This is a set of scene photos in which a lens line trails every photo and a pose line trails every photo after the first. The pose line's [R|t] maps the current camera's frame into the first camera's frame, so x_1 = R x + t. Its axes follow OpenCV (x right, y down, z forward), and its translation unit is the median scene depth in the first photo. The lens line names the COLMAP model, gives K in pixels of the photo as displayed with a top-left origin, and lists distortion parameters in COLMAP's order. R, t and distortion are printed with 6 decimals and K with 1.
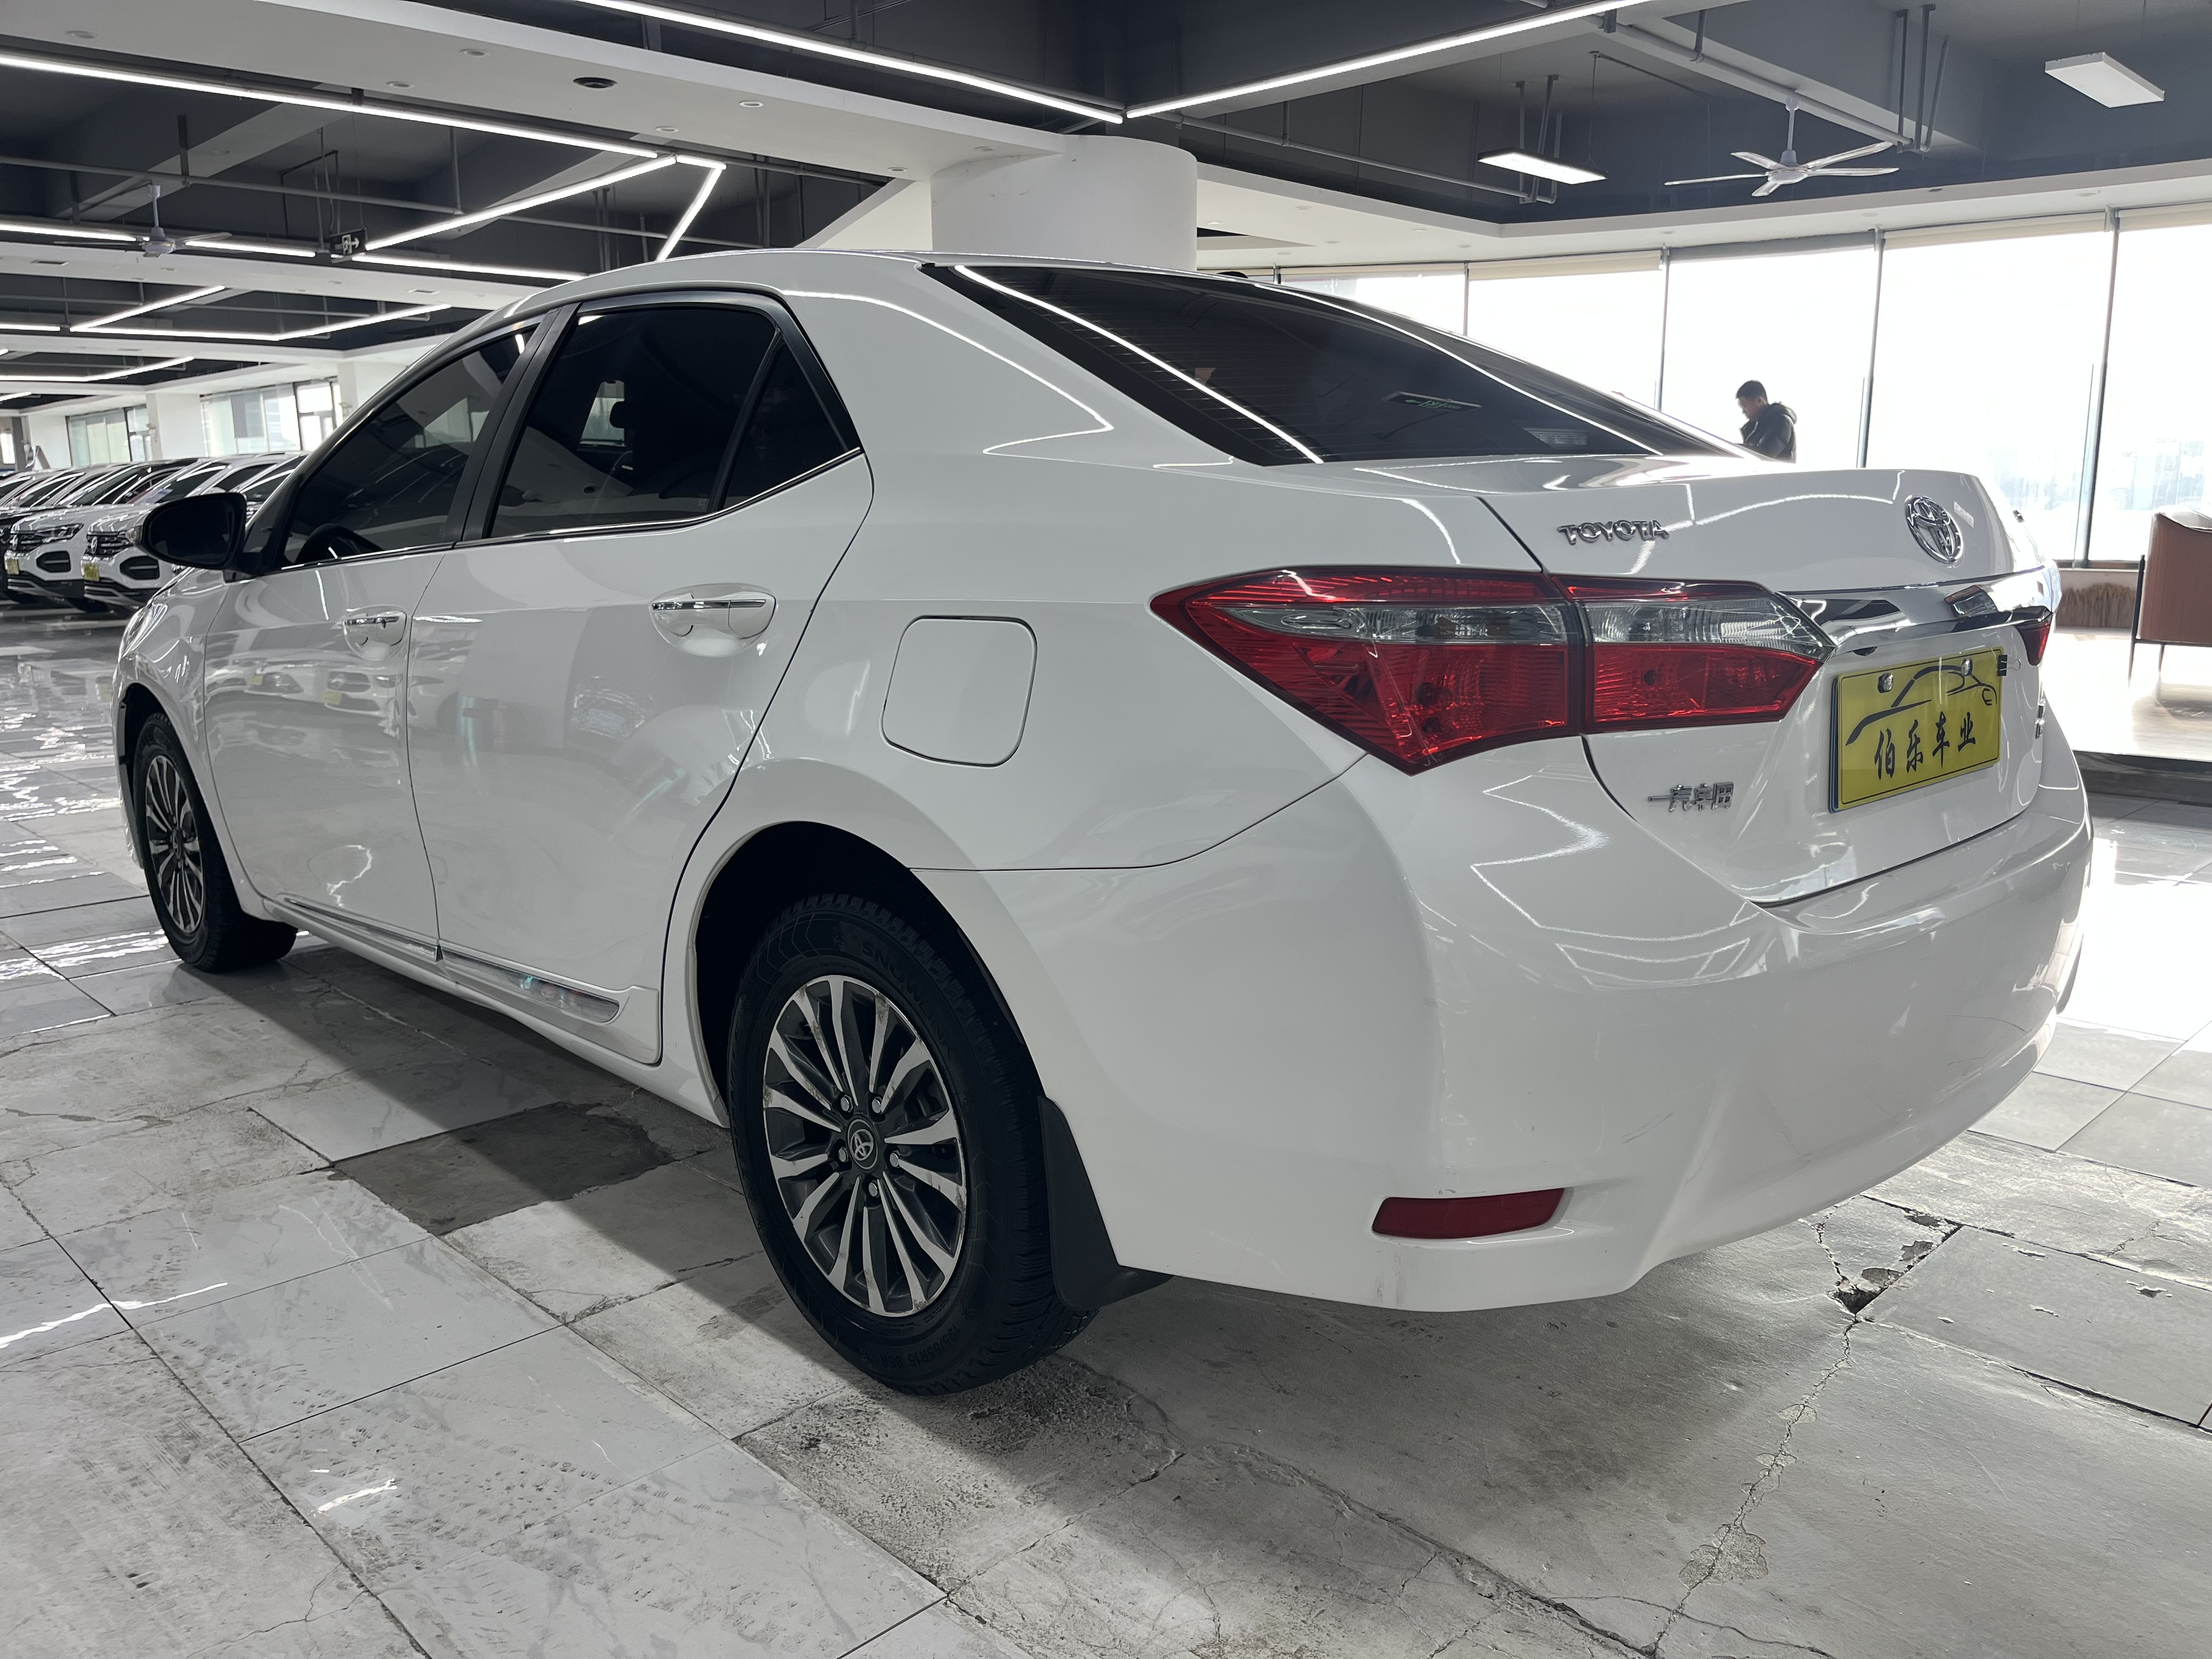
lens RADIAL K [[1668.3, 0, 1139.1], [0, 1668.3, 821.1], [0, 0, 1]] dist [0.046722, -0.060196]
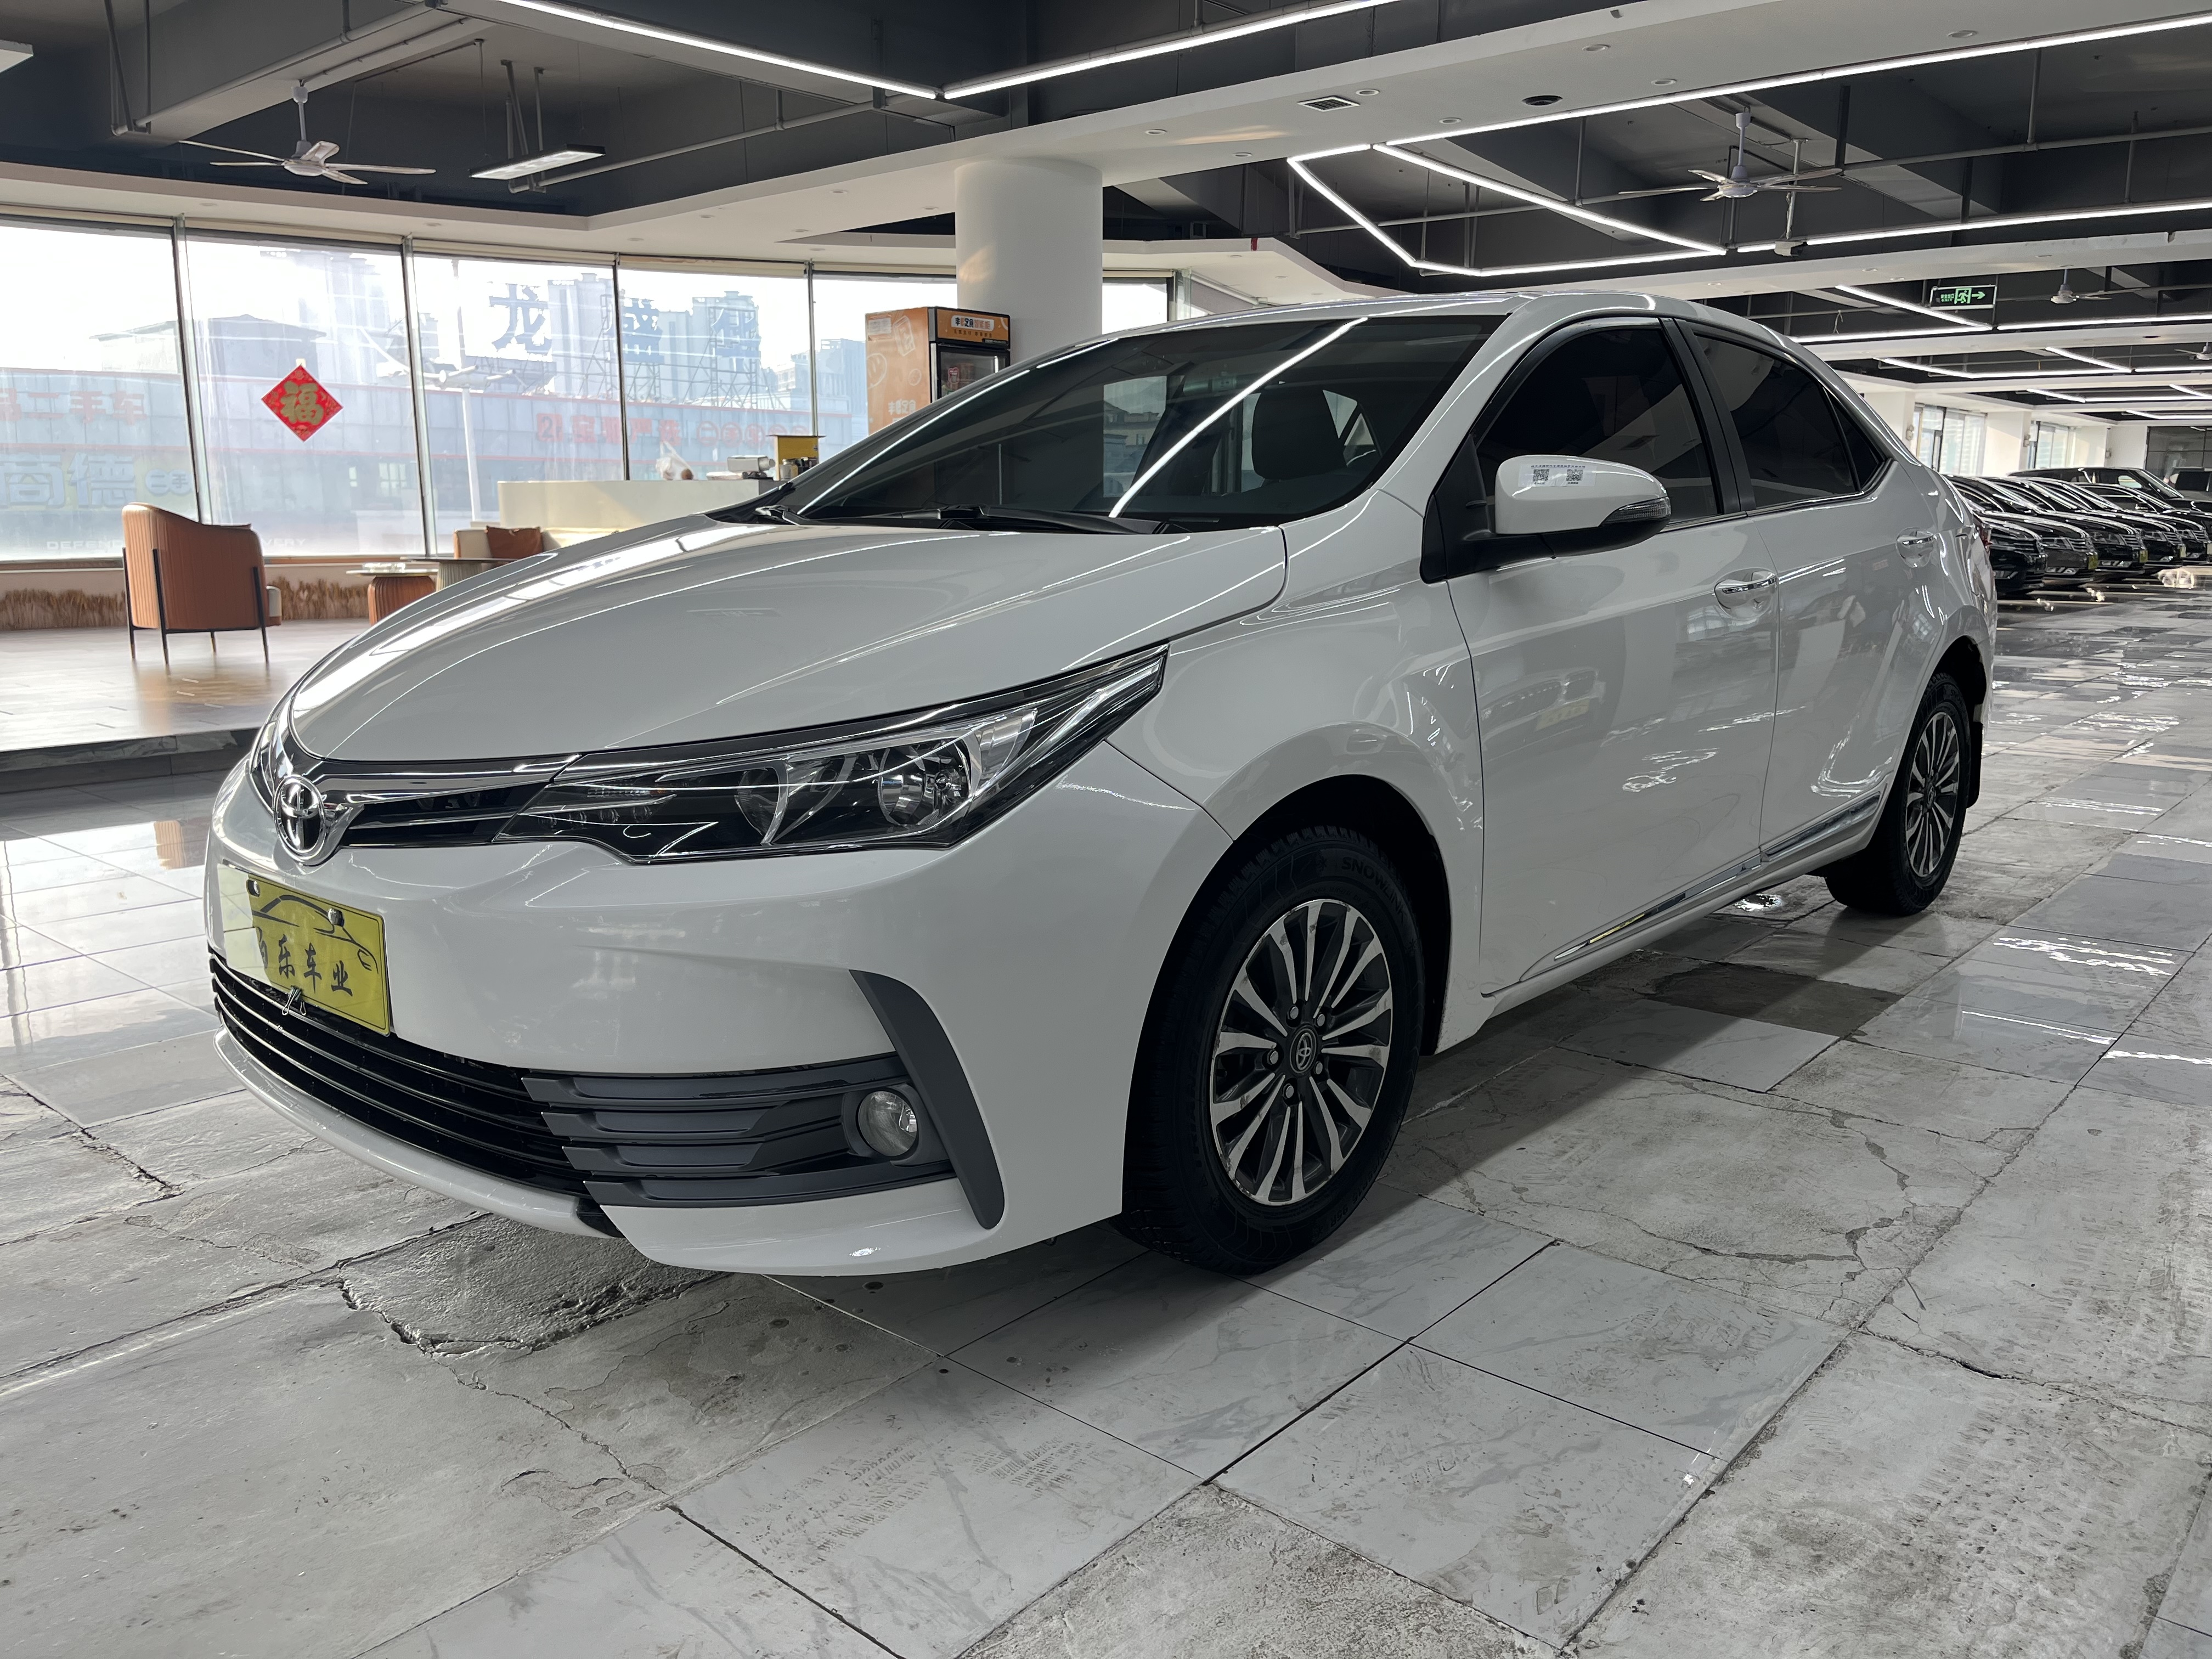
lens RADIAL K [[1668.3, 0, 1139.1], [0, 1668.3, 821.1], [0, 0, 1]] dist [0.046722, -0.060196]
pose [[-0.072077, -0.174856, 0.981952, -1.750554], [0.186176, 0.964851, 0.185476, -0.277026], [-0.979869, 0.196185, -0.036990, 1.673733]]
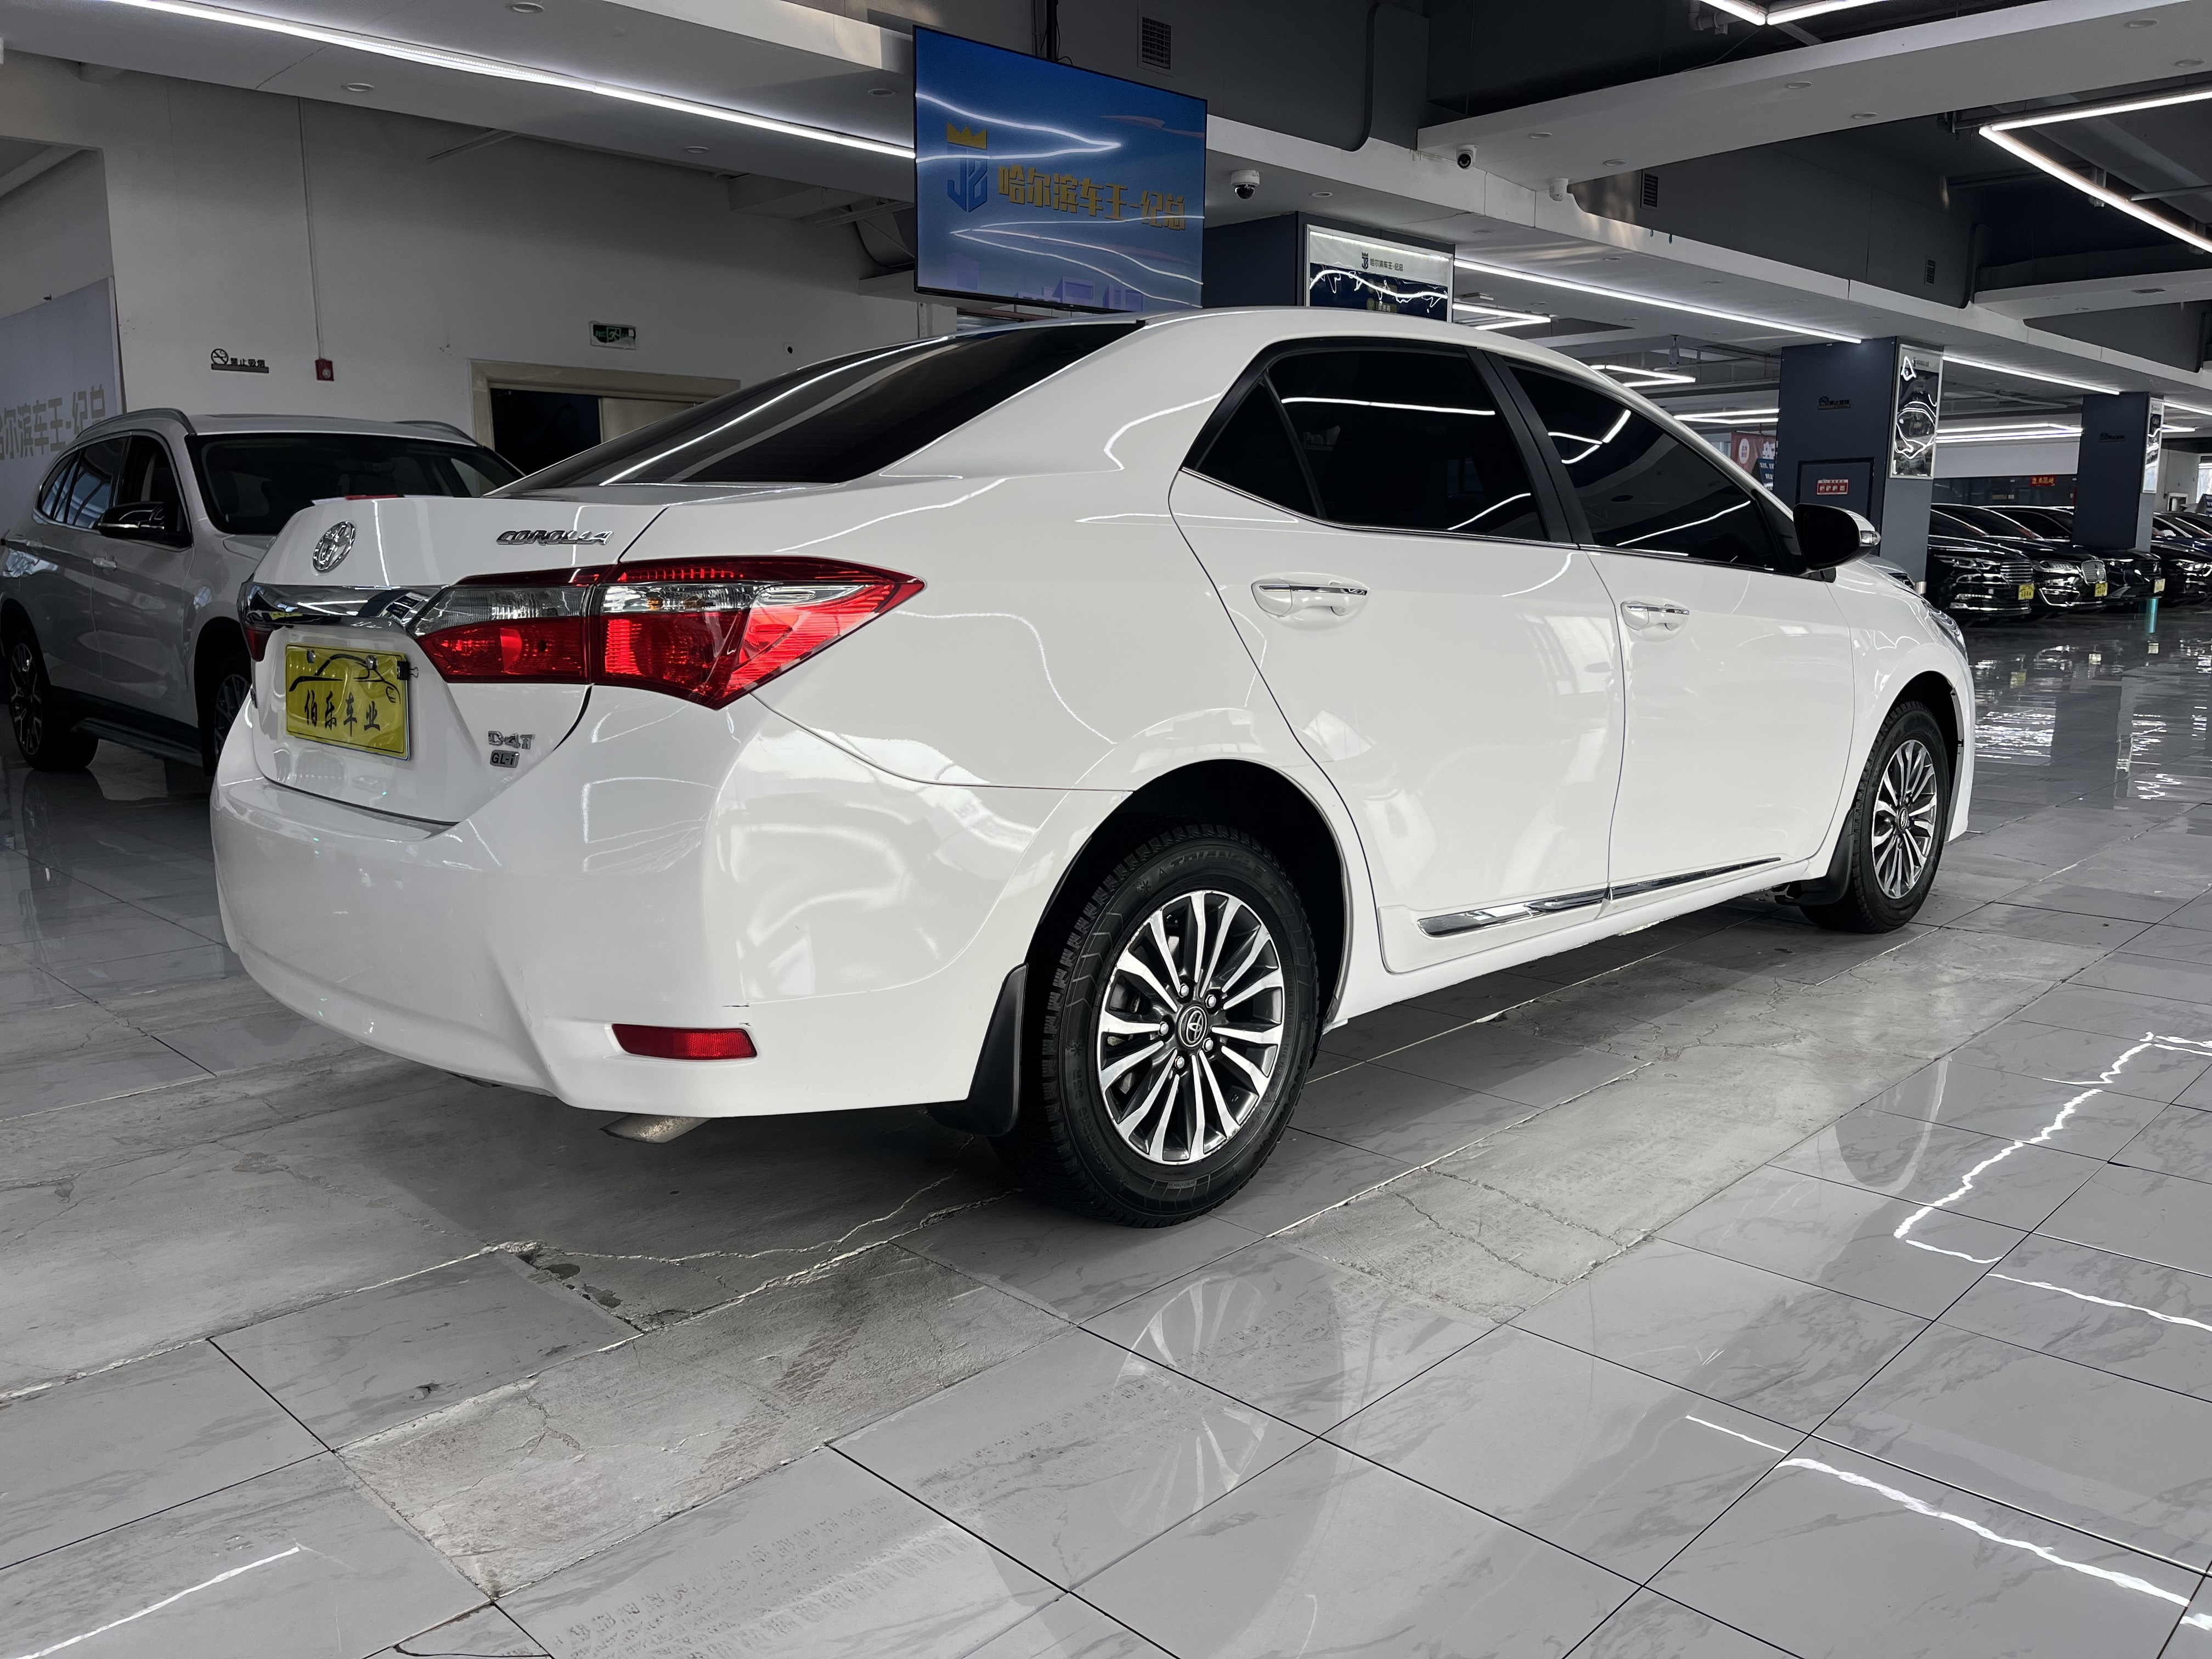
lens RADIAL K [[1695.6, 0, 1145.1], [0, 1695.6, 826.3], [0, 0, 1]] dist [0.021674, -0.000866]
pose [[0.017089, 0.170352, -0.985235, 1.362880], [-0.177448, 0.970253, 0.164684, -0.219259], [0.983982, 0.172014, 0.046809, 1.196305]]
